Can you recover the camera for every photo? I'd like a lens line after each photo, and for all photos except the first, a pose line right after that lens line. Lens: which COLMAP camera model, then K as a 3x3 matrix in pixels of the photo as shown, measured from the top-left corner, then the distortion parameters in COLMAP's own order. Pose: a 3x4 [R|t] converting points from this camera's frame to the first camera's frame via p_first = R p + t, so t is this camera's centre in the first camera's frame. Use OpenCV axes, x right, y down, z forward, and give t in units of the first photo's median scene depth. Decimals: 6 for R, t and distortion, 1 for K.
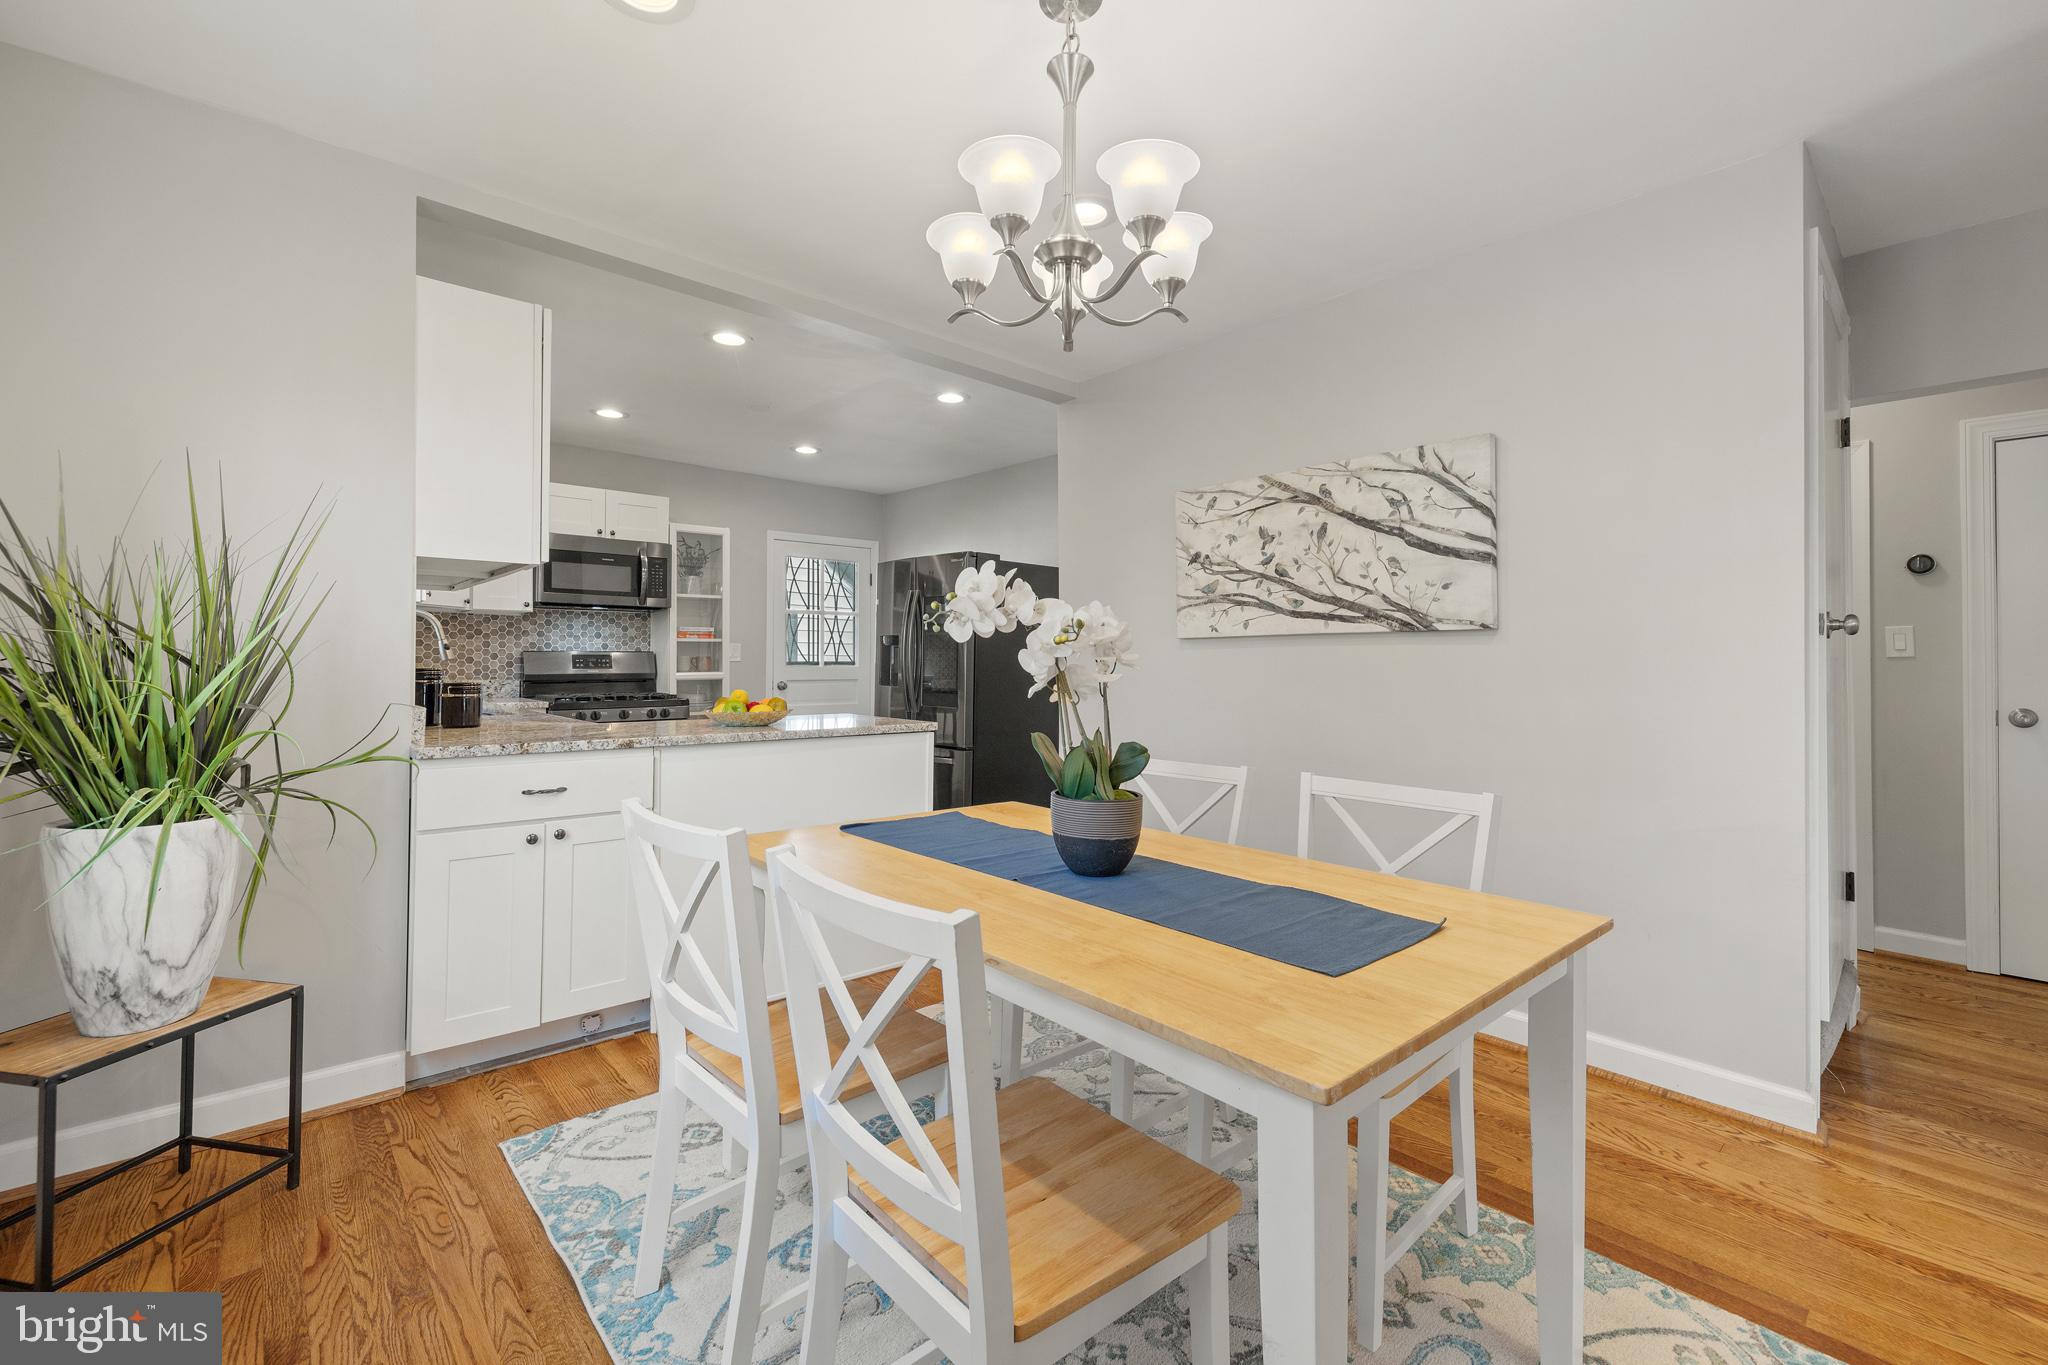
lens RADIAL K [[862.1, 0, 1005.0], [0, 862.1, 651.0], [0, 0, 1]] dist [0.001940, -0.000917]
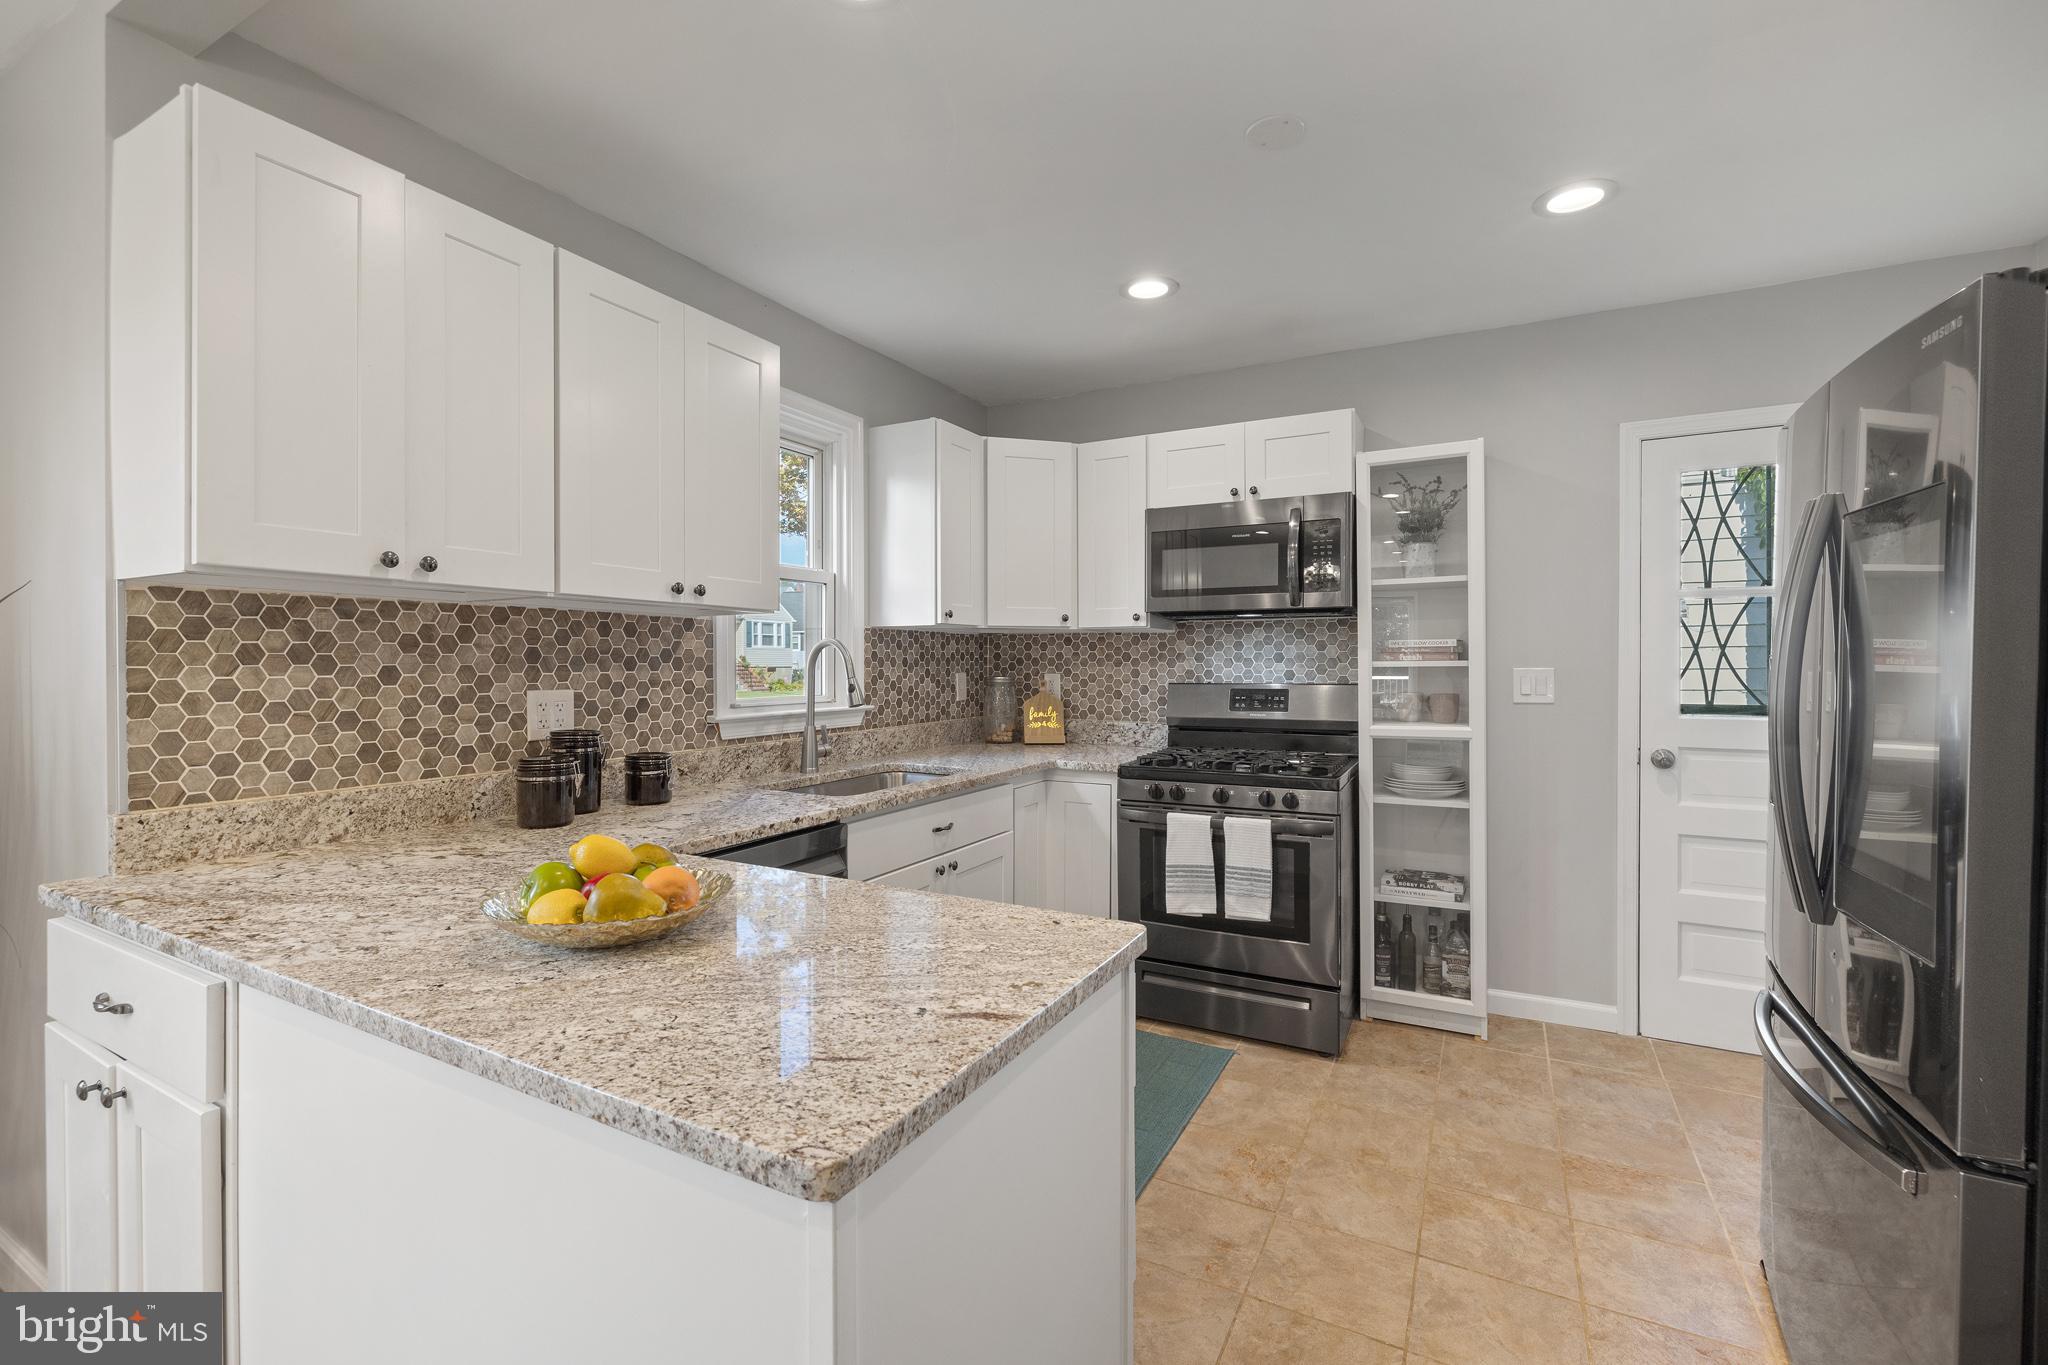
lens RADIAL K [[862.1, 0, 1030.7], [0, 862.1, 668.1], [0, 0, 1]] dist [0.001940, -0.000917]
pose [[0.348229, 0.000937, -0.937409, 0.060797], [0.011287, 0.999923, 0.005193, -0.016318], [0.937342, -0.012389, 0.348192, 0.621675]]
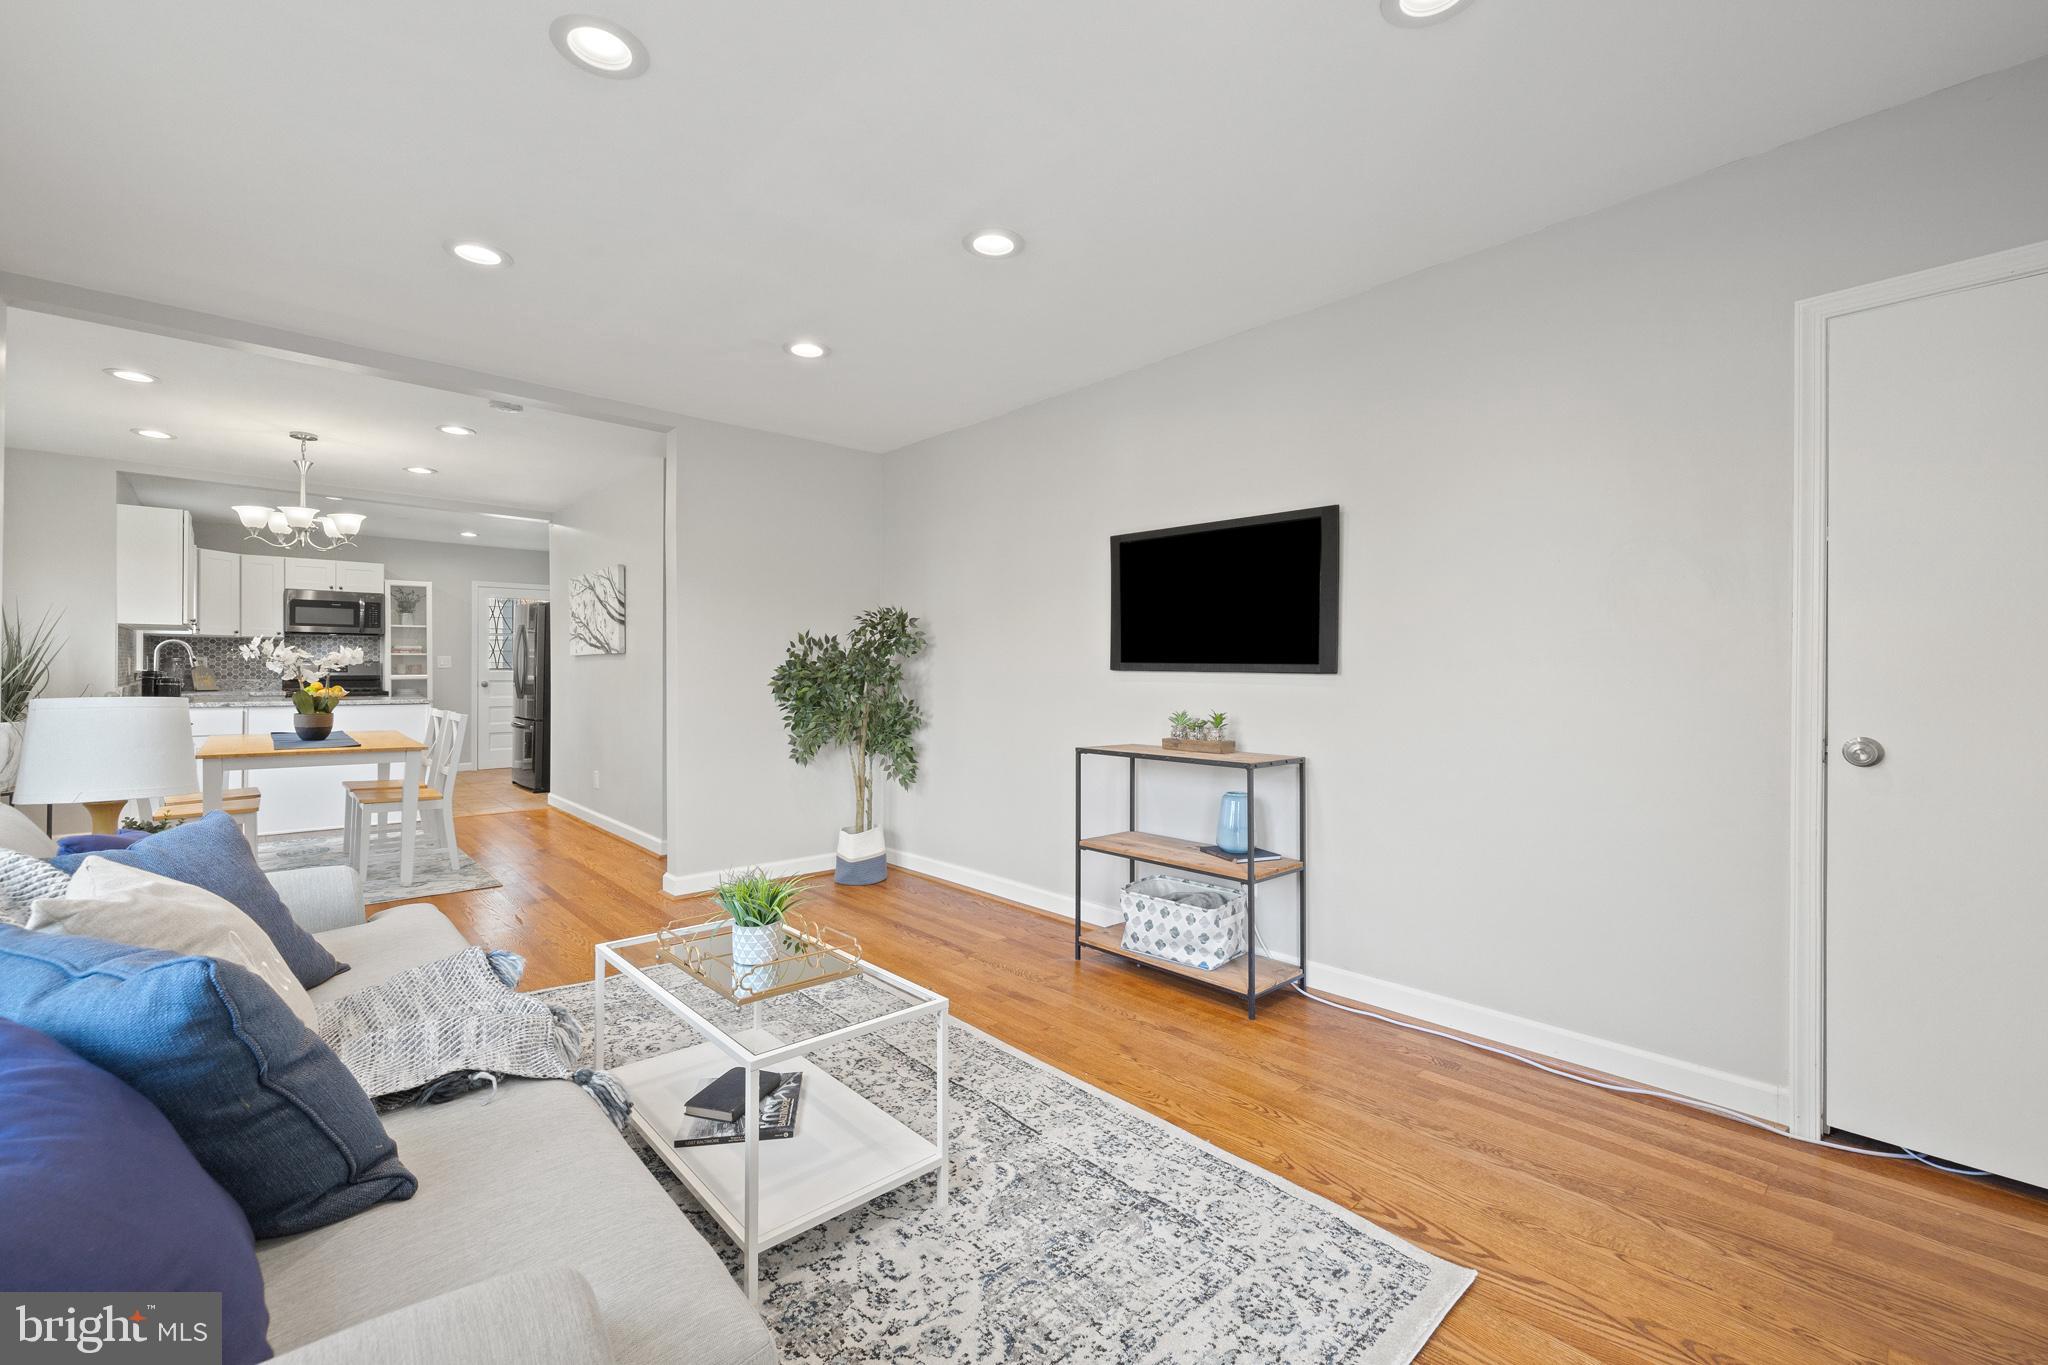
lens RADIAL K [[862.1, 0, 1005.9], [0, 862.1, 670.1], [0, 0, 1]] dist [0.001940, -0.000917]
pose [[0.999997, 0.000717, 0.002181, 0.764118], [-0.000747, 0.999900, 0.014154, -0.007139], [-0.002170, -0.014155, 0.999897, -0.600951]]
